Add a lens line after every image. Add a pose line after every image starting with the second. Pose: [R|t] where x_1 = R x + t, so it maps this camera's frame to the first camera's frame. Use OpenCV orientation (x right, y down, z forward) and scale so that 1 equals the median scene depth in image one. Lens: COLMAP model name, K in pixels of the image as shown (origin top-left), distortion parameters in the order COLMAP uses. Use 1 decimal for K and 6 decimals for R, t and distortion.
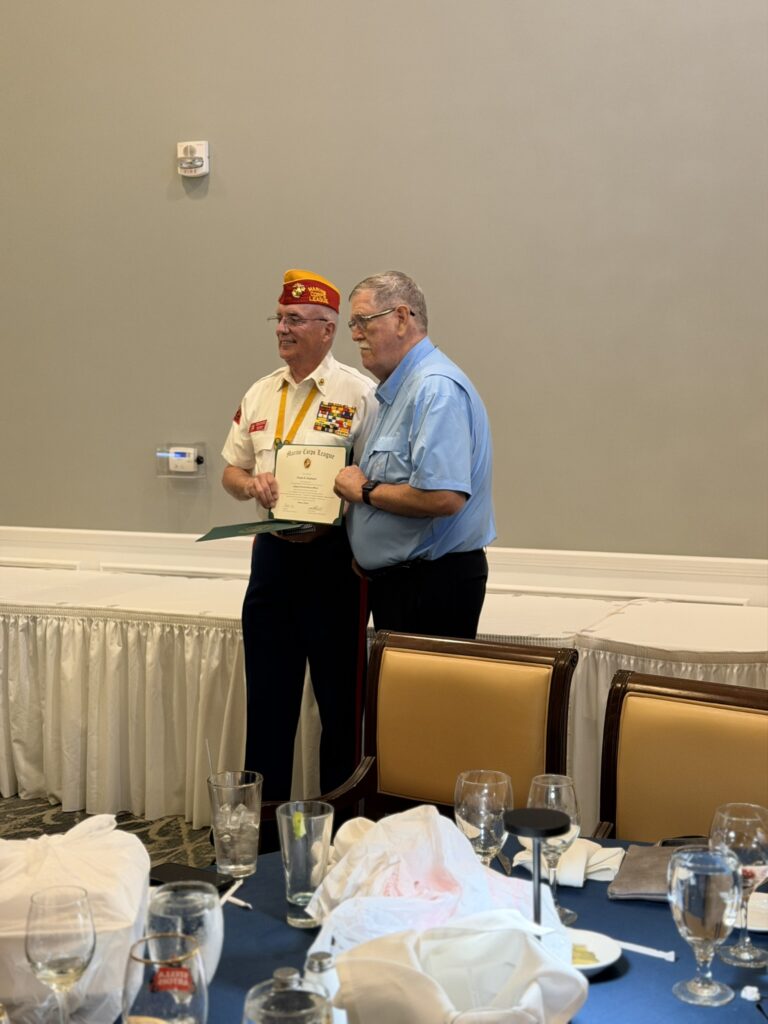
lens RADIAL K [[1413.9, 0, 400.3], [0, 1413.9, 508.9], [0, 0, 1]] dist [0.083721, 0.000000]
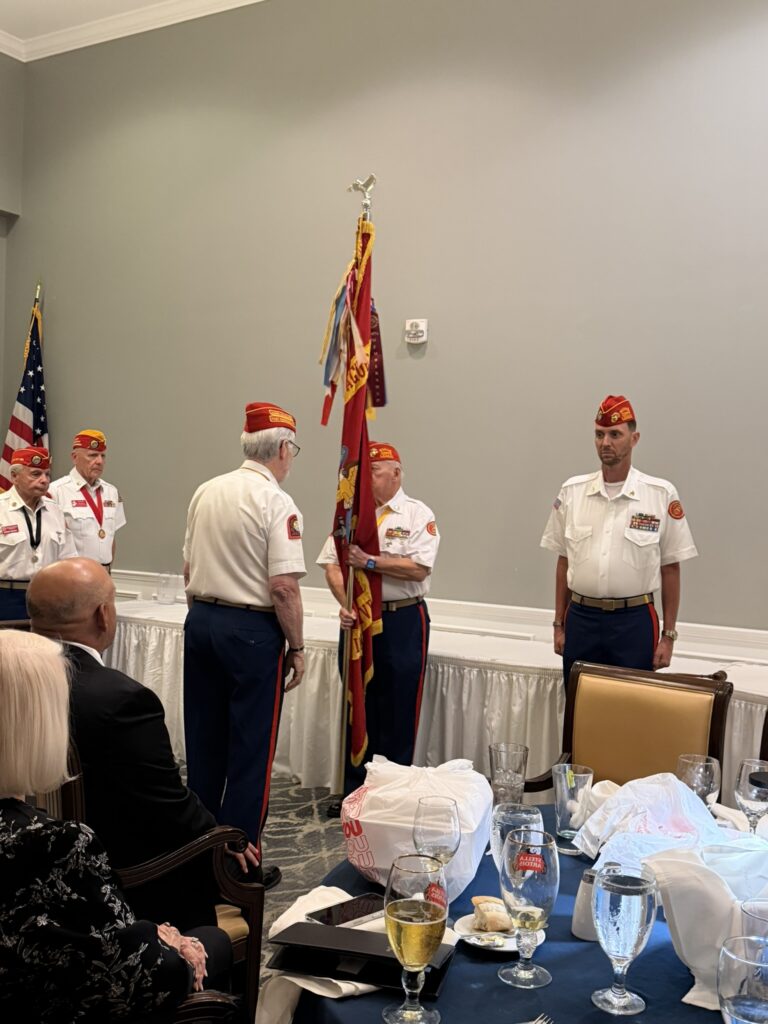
lens RADIAL K [[1051.4, 0, 386.1], [0, 1051.4, 508.5], [0, 0, 1]] dist [0.051560, 0.000000]
pose [[0.993674, 0.051392, -0.099852, -0.124186], [-0.059809, 0.994736, -0.083211, 0.040335], [0.095050, 0.088657, 0.991517, -0.062736]]
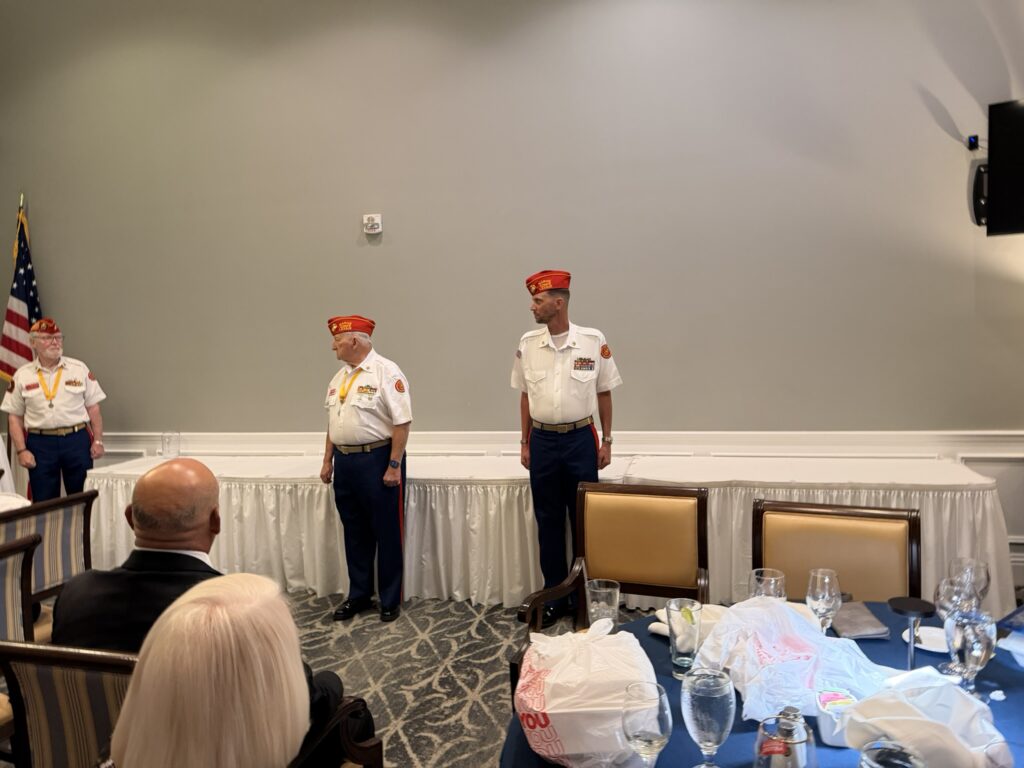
lens RADIAL K [[709.1, 0, 512.1], [0, 709.1, 362.6], [0, 0, 1]] dist [0.017521, -0.022312]
pose [[0.979677, -0.029358, 0.198420, -0.315794], [0.042140, 0.997278, -0.060507, -0.015335], [-0.196103, 0.067639, 0.978248, 0.186446]]
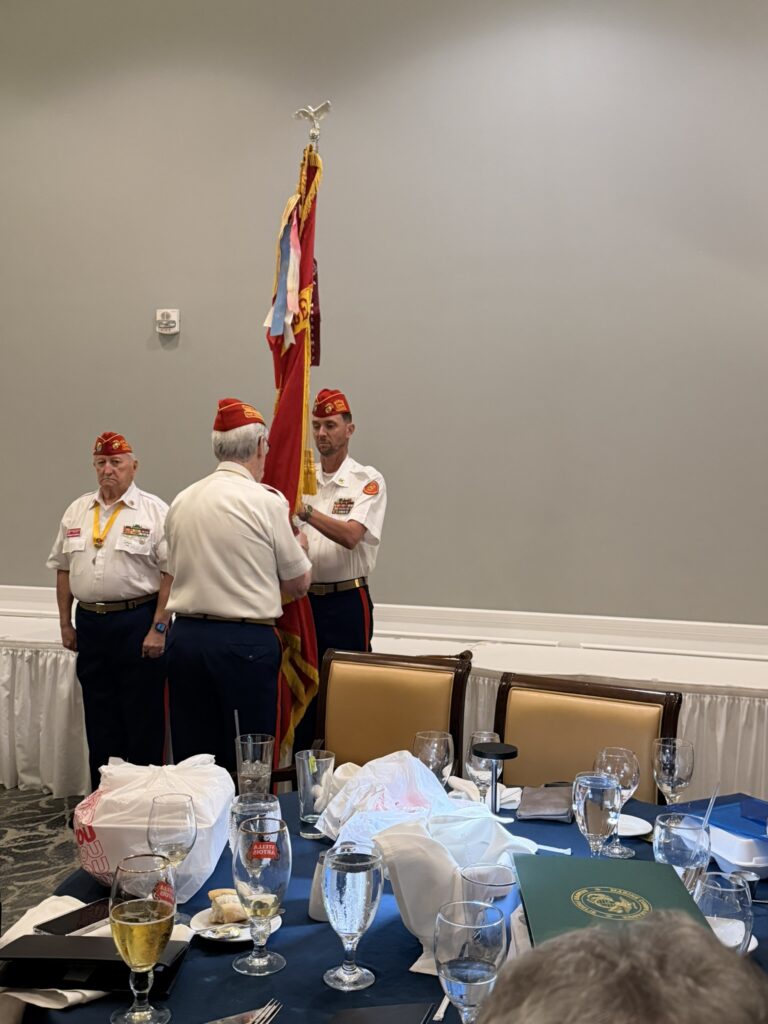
lens RADIAL K [[1051.4, 0, 391.9], [0, 1051.4, 507.8], [0, 0, 1]] dist [0.051560, 0.000000]
pose [[0.992141, 0.028721, 0.121787, -0.098536], [-0.018309, 0.996147, -0.085766, 0.040570], [-0.123781, 0.082862, 0.988844, -0.065685]]
